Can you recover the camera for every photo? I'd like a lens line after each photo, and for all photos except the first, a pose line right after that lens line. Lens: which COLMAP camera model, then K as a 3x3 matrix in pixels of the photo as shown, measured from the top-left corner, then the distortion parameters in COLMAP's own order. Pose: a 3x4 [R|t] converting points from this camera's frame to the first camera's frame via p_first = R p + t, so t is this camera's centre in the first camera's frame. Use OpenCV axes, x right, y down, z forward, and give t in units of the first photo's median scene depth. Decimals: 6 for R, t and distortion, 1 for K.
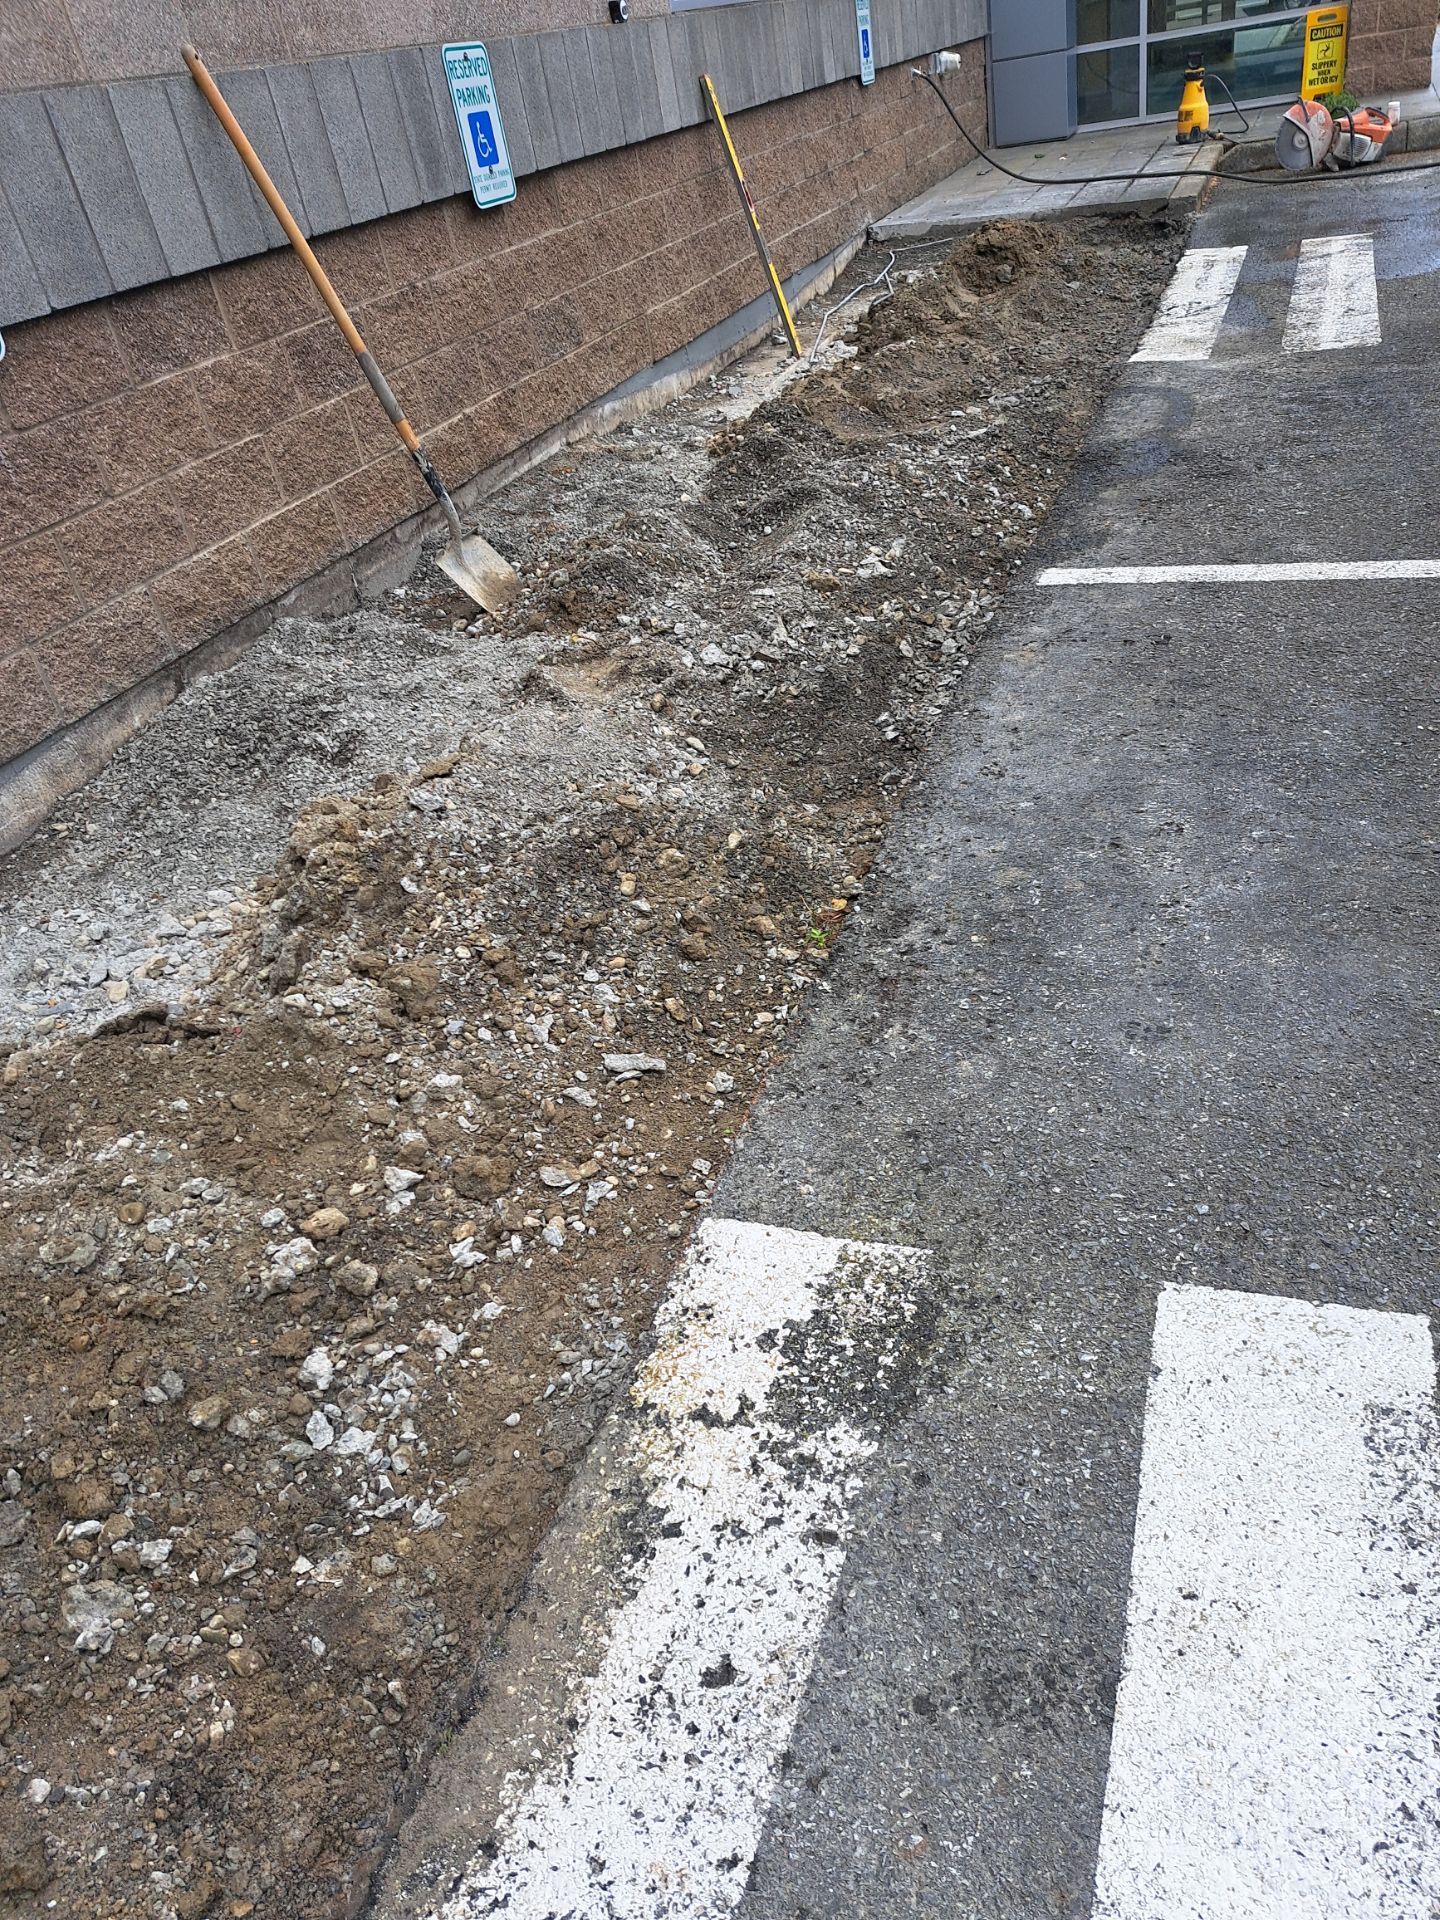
lens RADIAL K [[1401.4, 0, 762.4], [0, 1401.4, 963.2], [0, 0, 1]] dist [0.026297, -0.003470]
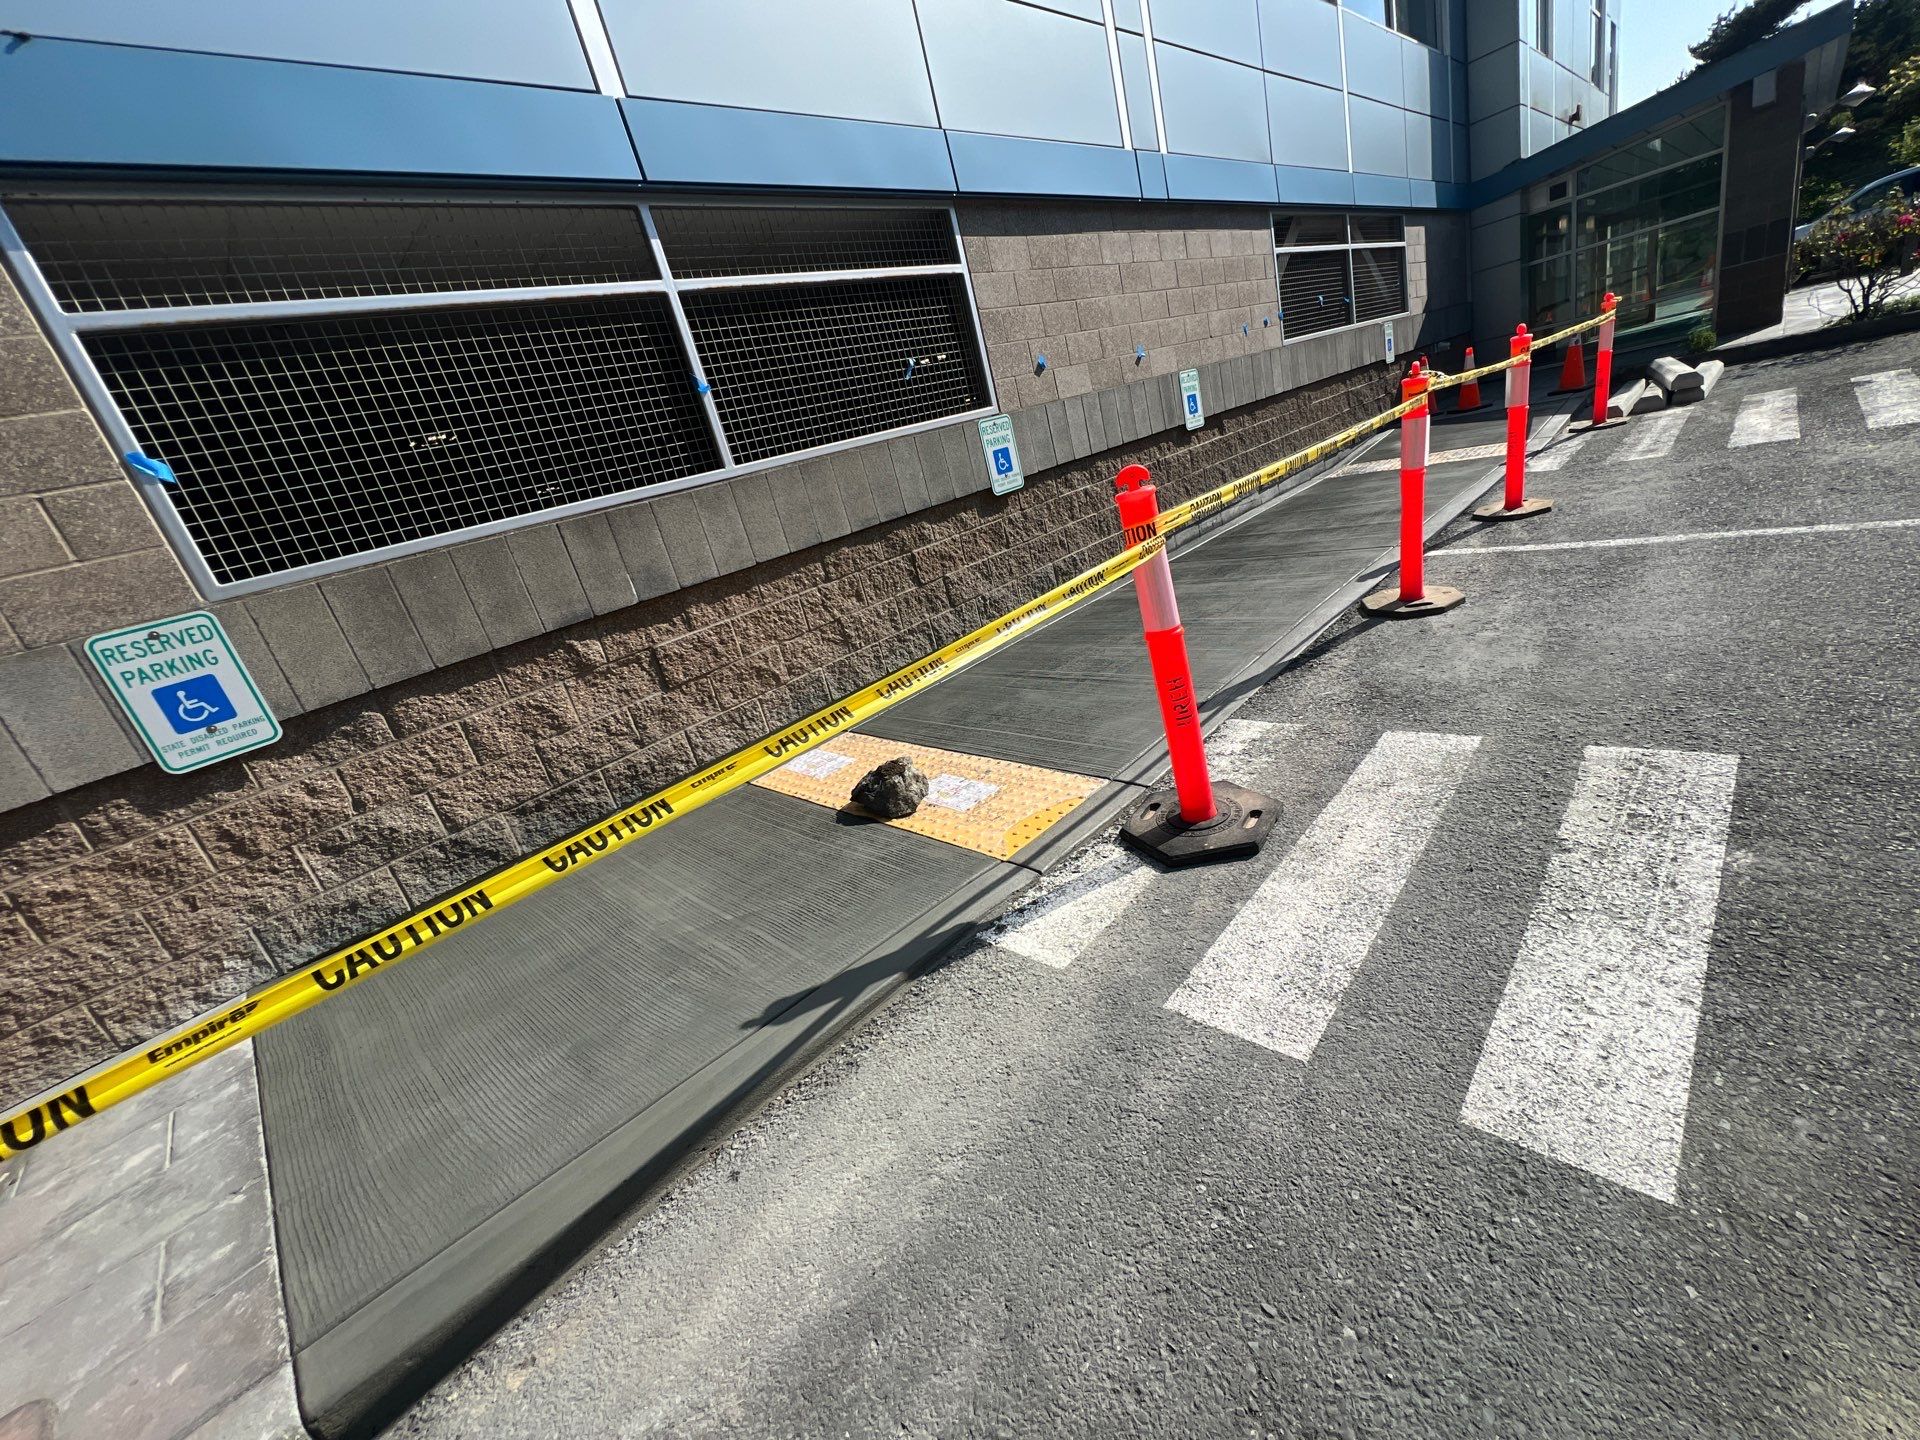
lens RADIAL K [[768.3, 0, 963.2], [0, 768.3, 722.3], [0, 0, 1]] dist [-0.001081, -0.000284]
pose [[0.899435, 0.071008, -0.431248, 0.065432], [-0.134453, 0.983817, -0.118431, 0.189654], [0.415860, 0.164504, 0.894427, -0.296196]]
